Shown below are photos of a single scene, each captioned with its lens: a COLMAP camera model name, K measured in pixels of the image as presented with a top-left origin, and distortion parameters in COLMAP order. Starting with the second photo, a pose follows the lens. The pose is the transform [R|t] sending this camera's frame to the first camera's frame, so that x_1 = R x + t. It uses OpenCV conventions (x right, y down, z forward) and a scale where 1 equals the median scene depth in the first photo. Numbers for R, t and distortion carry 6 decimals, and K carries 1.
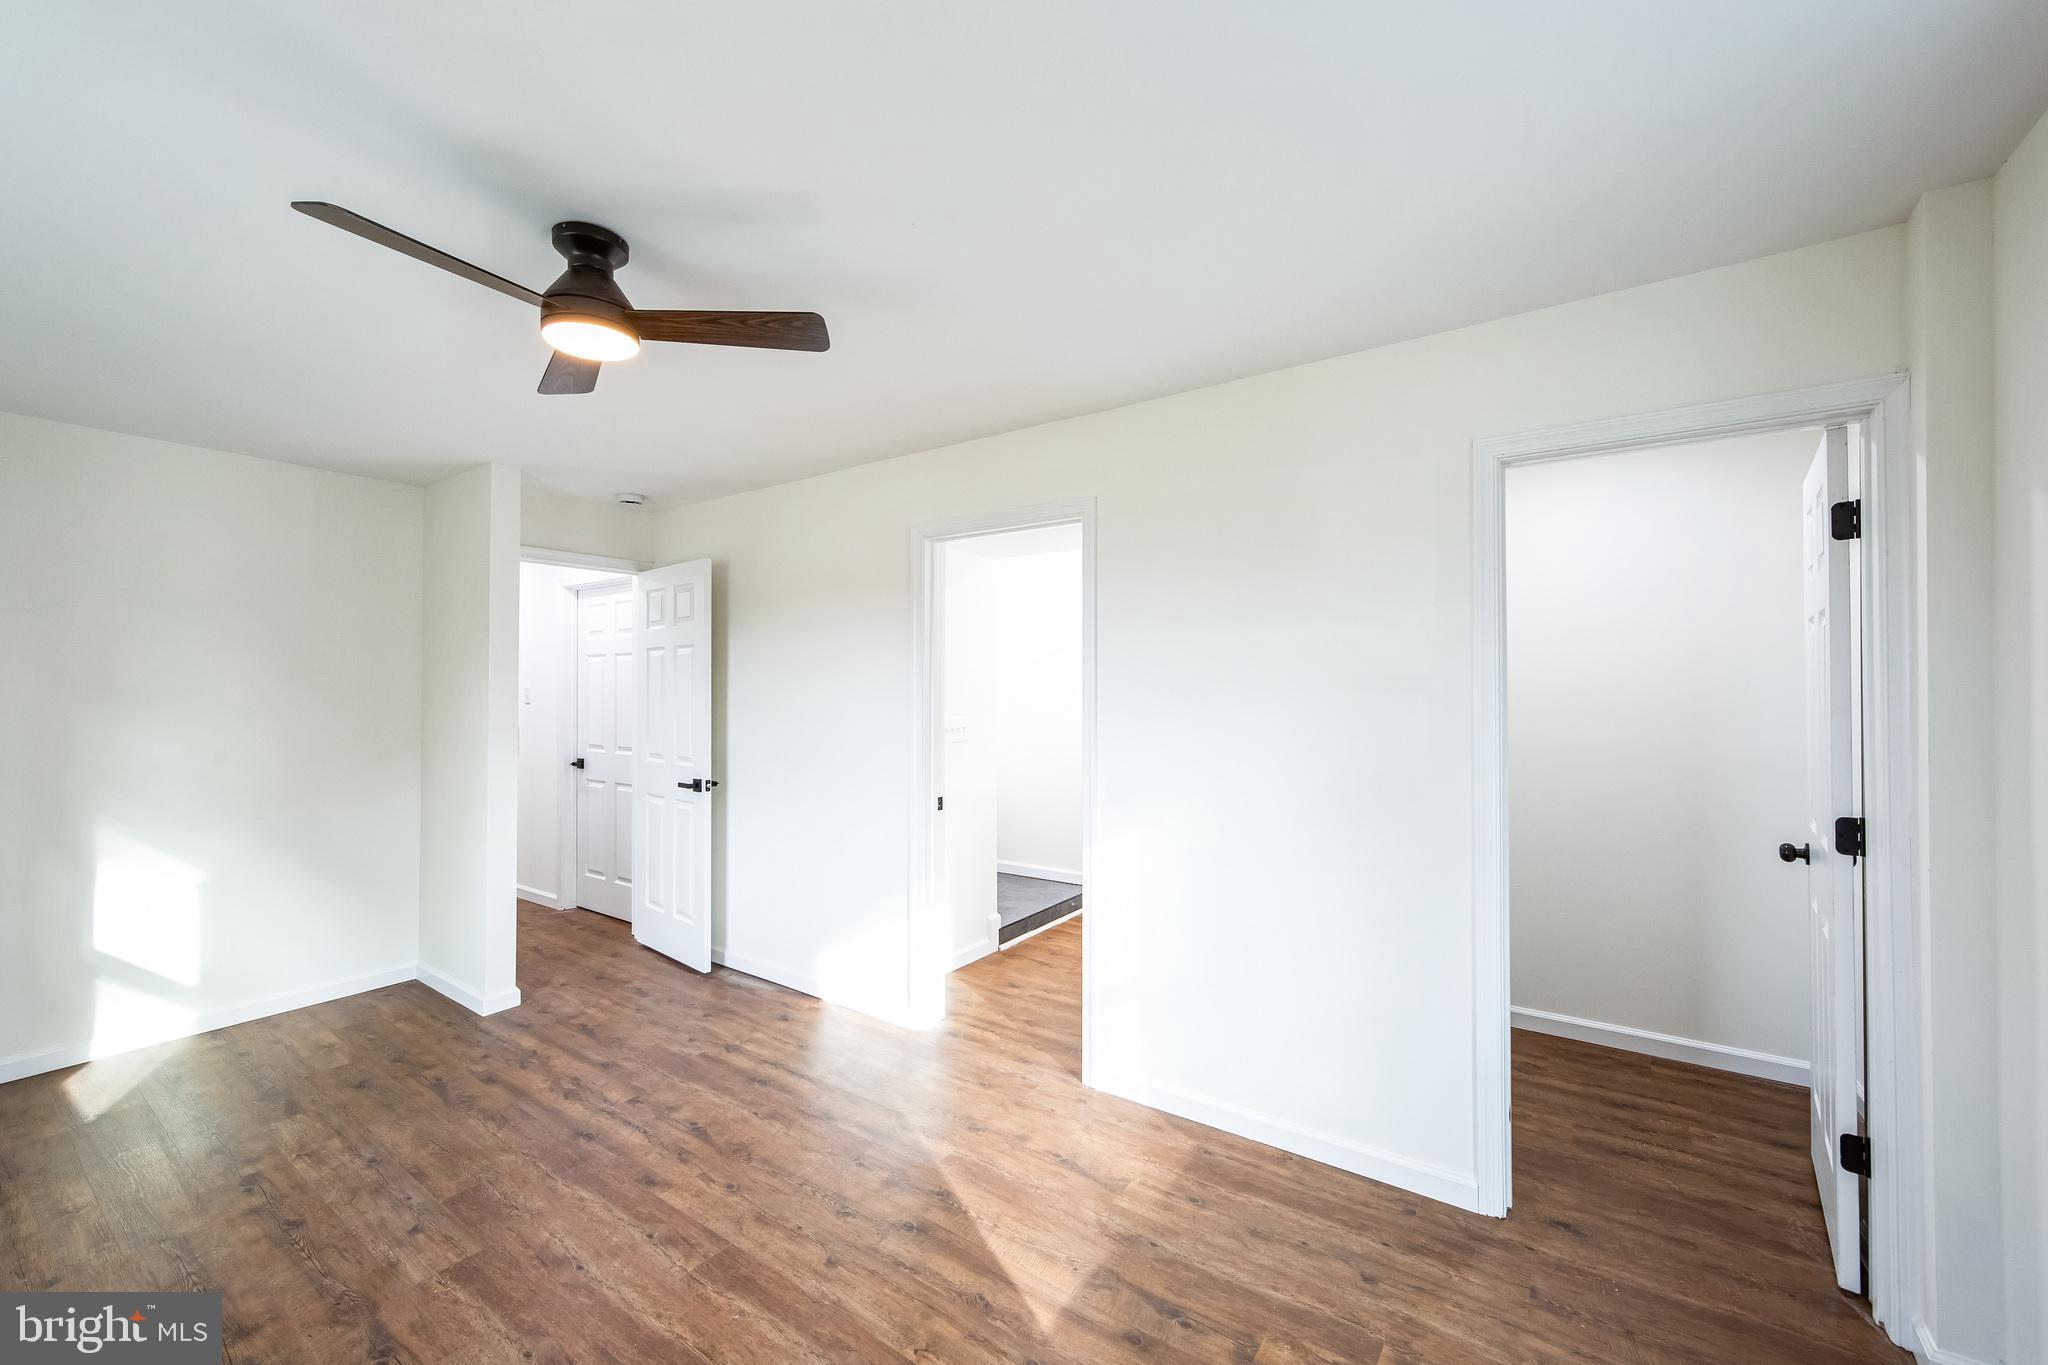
lens RADIAL K [[806.8, 0, 1026.1], [0, 806.8, 685.1], [0, 0, 1]] dist [-0.010149, 0.000356]
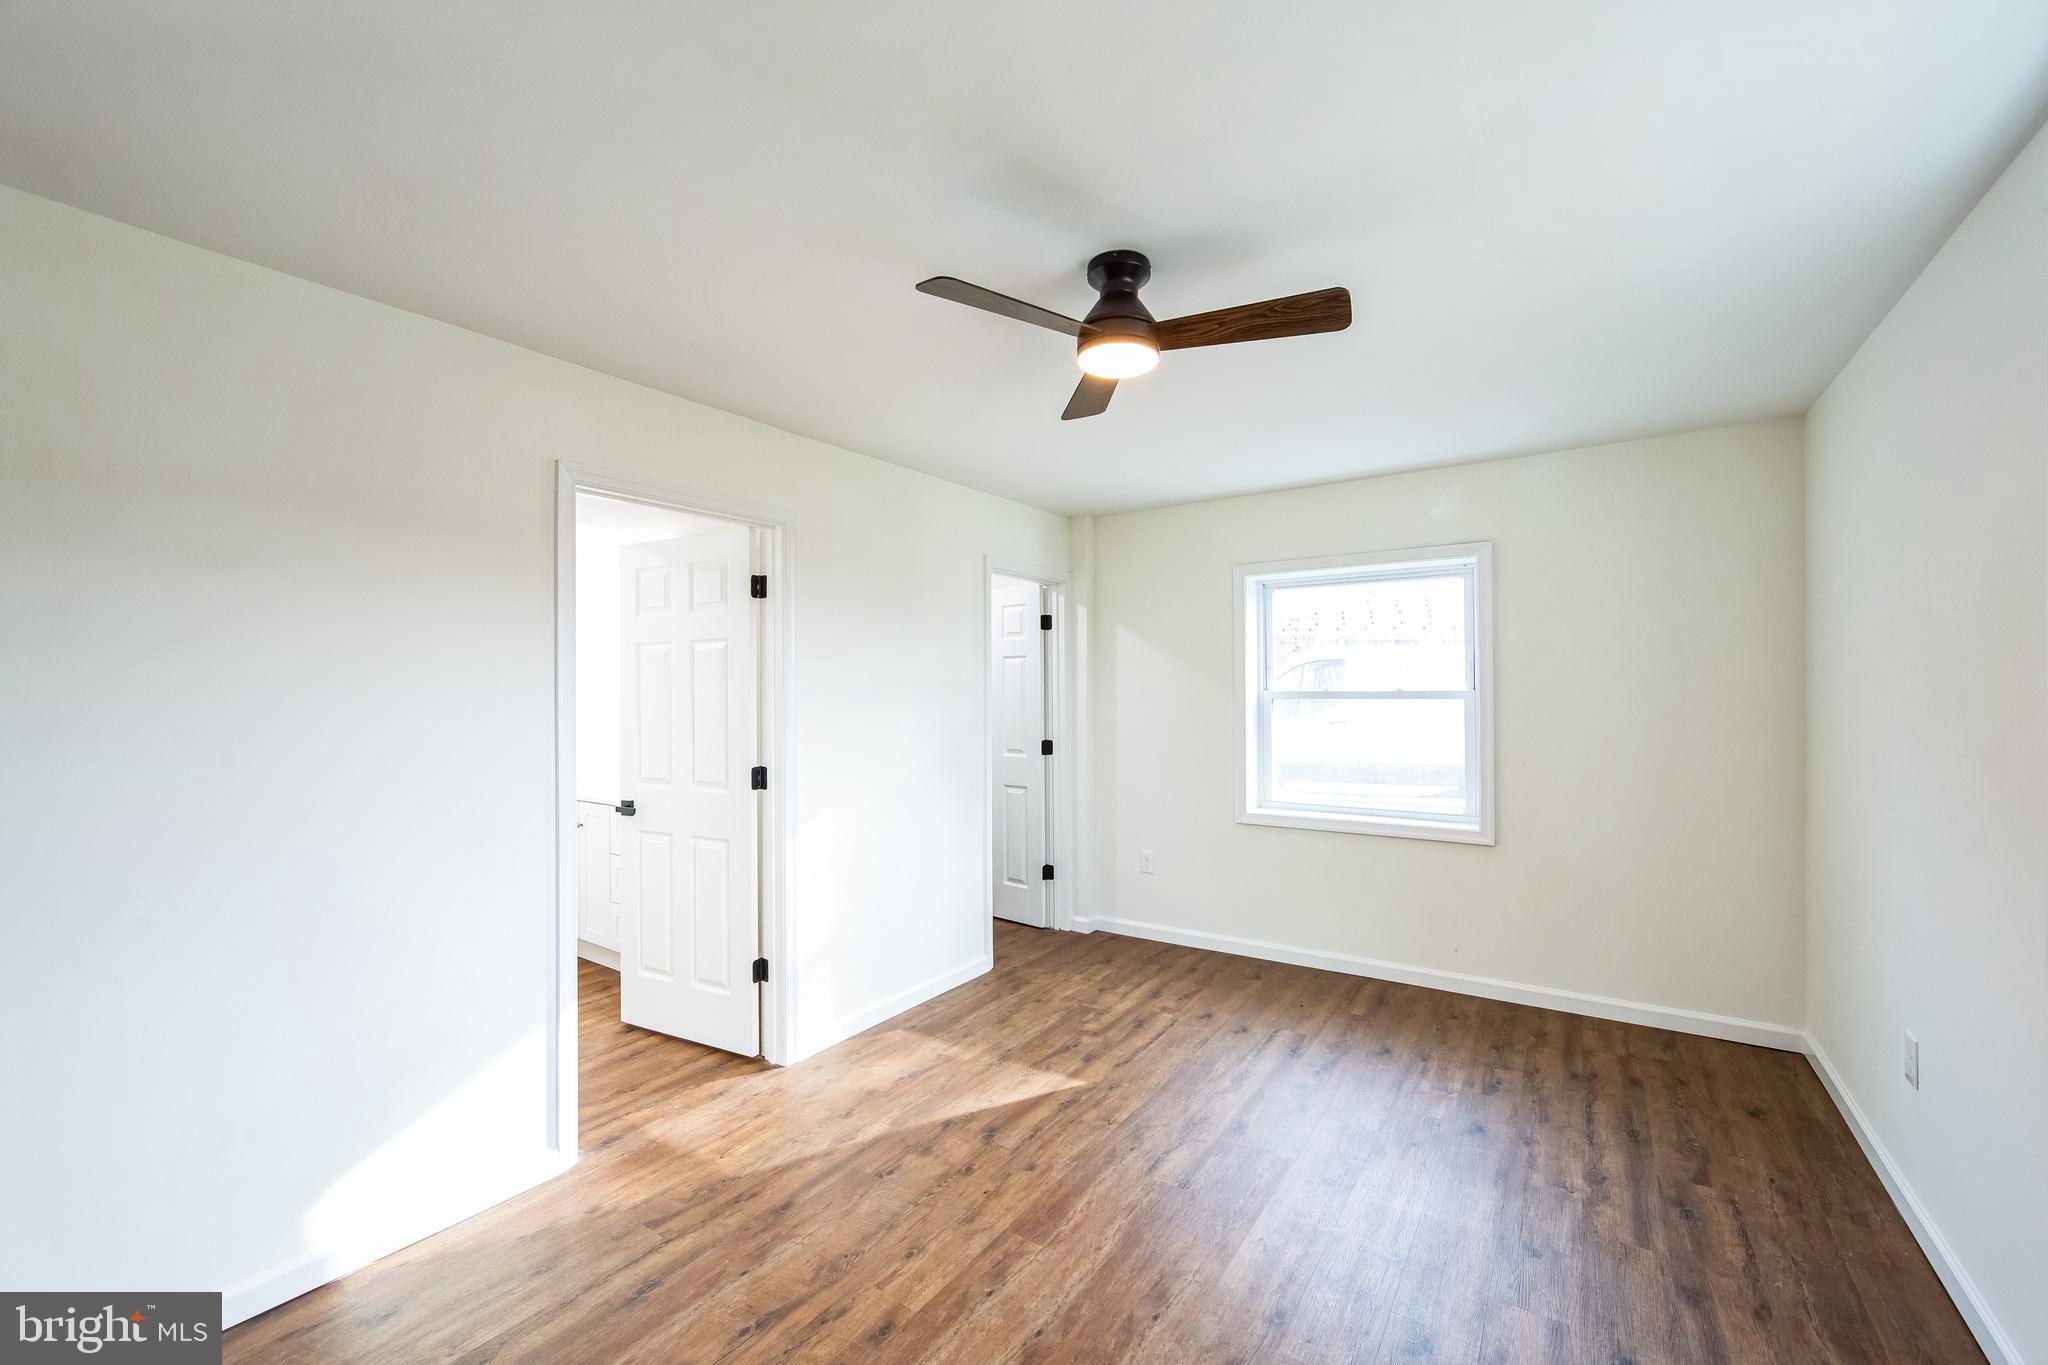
lens RADIAL K [[827.8, 0, 1024.0], [0, 827.8, 682.5], [0, 0, 1]] dist [-0.033836, 0.000067]
pose [[-0.017397, 0.007127, 0.999823, -1.174109], [0.003544, 0.999969, -0.007067, 0.001599], [-0.999842, 0.003420, -0.017422, 0.820680]]
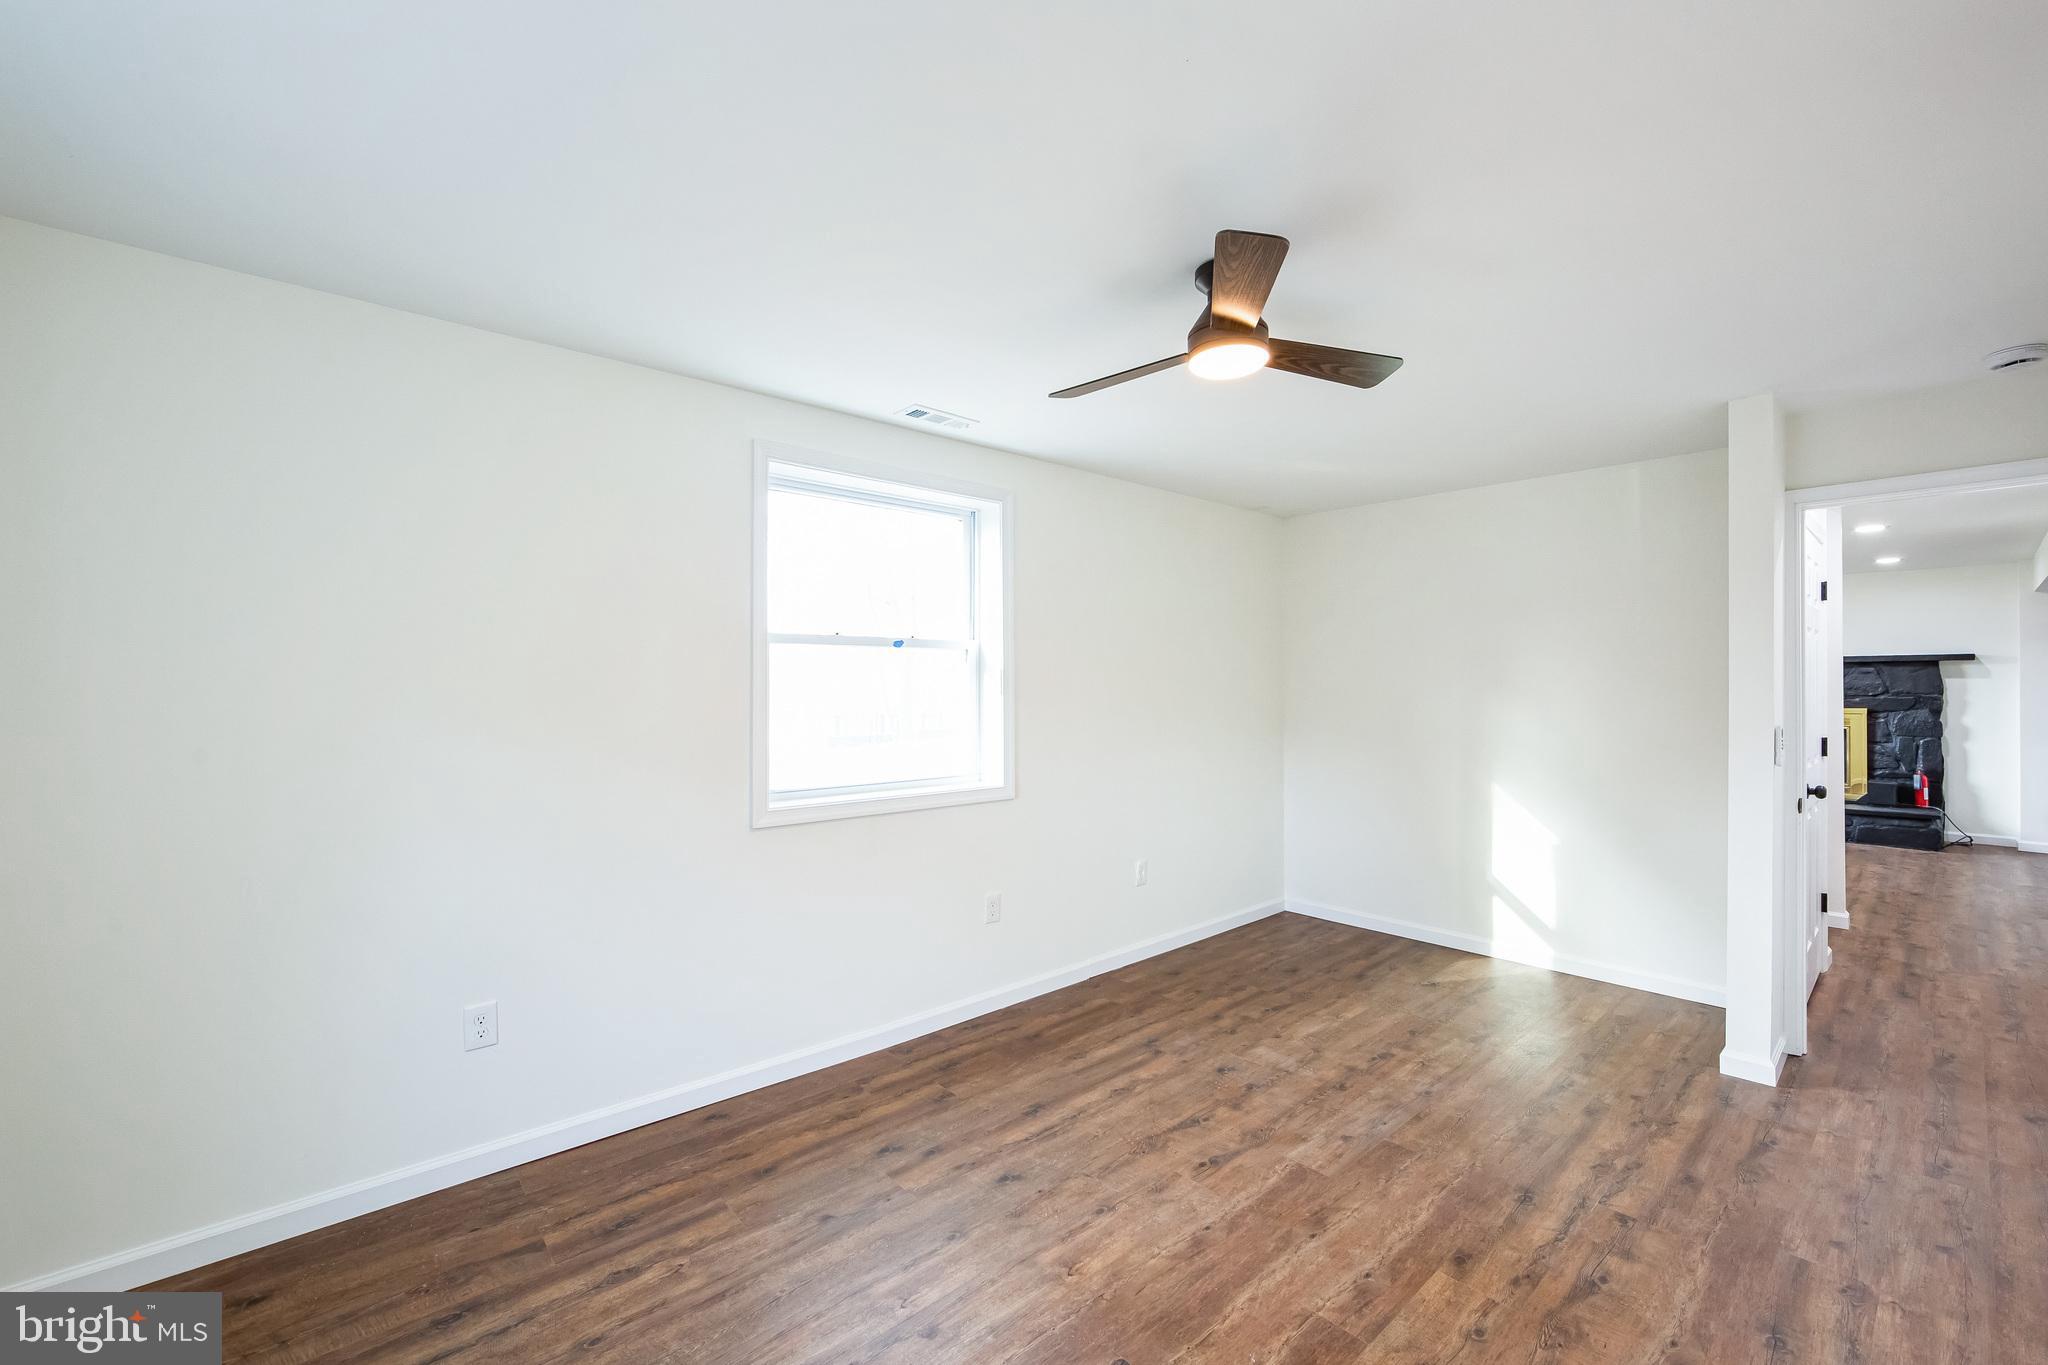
lens RADIAL K [[806.8, 0, 1026.1], [0, 806.8, 685.1], [0, 0, 1]] dist [-0.010149, 0.000356]
pose [[-0.233887, 0.002211, -0.972261, 0.436361], [0.006221, 0.999980, 0.000777, 0.003559], [0.972244, -0.005867, -0.233896, 0.704776]]
